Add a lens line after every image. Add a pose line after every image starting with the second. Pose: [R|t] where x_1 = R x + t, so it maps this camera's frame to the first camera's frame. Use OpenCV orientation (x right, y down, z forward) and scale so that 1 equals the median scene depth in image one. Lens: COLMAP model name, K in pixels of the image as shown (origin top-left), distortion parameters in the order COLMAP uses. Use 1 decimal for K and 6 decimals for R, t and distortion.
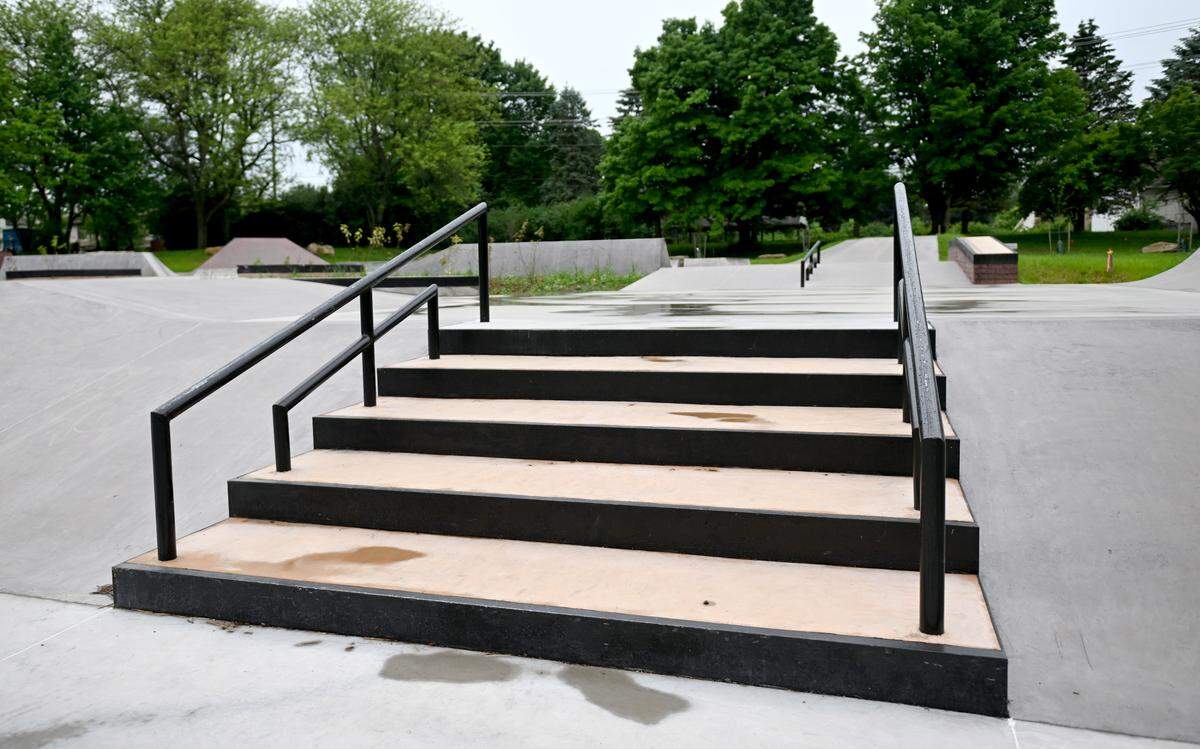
lens RADIAL K [[920.1, 0, 554.9], [0, 920.1, 336.3], [0, 0, 1]] dist [-0.000840, 0.000233]
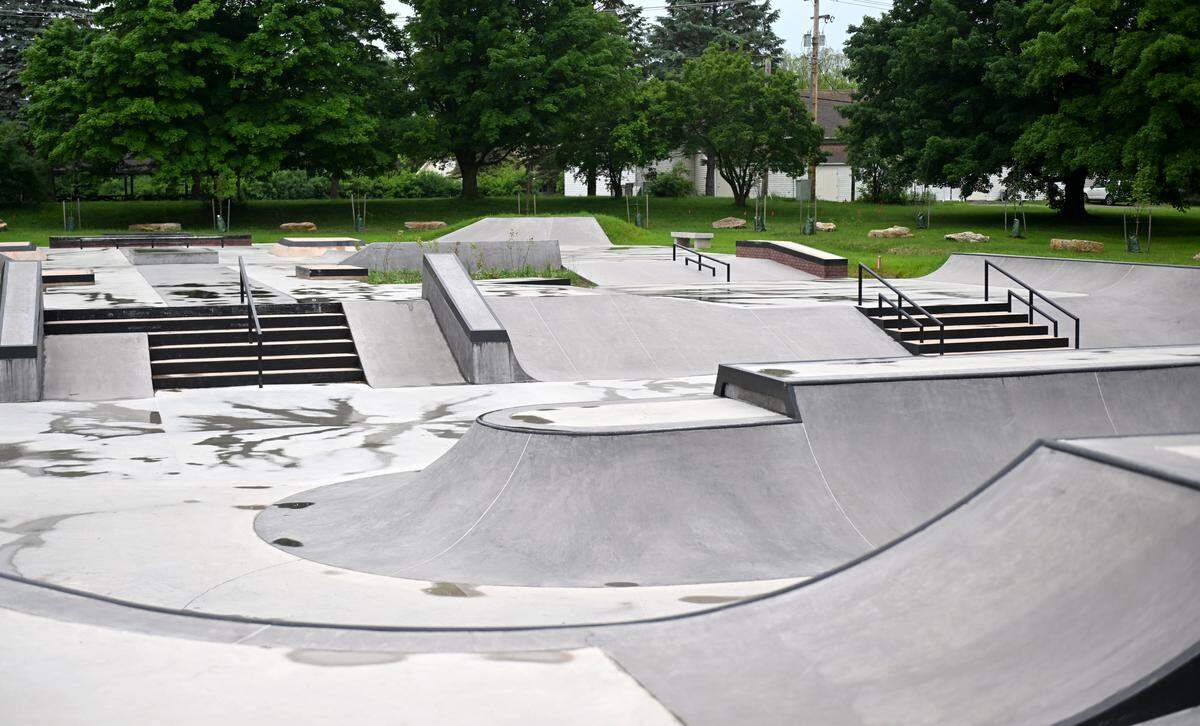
lens RADIAL K [[1698.0, 0, 573.3], [0, 1698.0, 362.9], [0, 0, 1]] dist [0.001211, 0.002782]
pose [[0.811042, -0.047880, 0.583025, -0.401311], [0.037756, 0.998851, 0.029507, -0.005270], [-0.583768, -0.001919, 0.811918, -0.277419]]
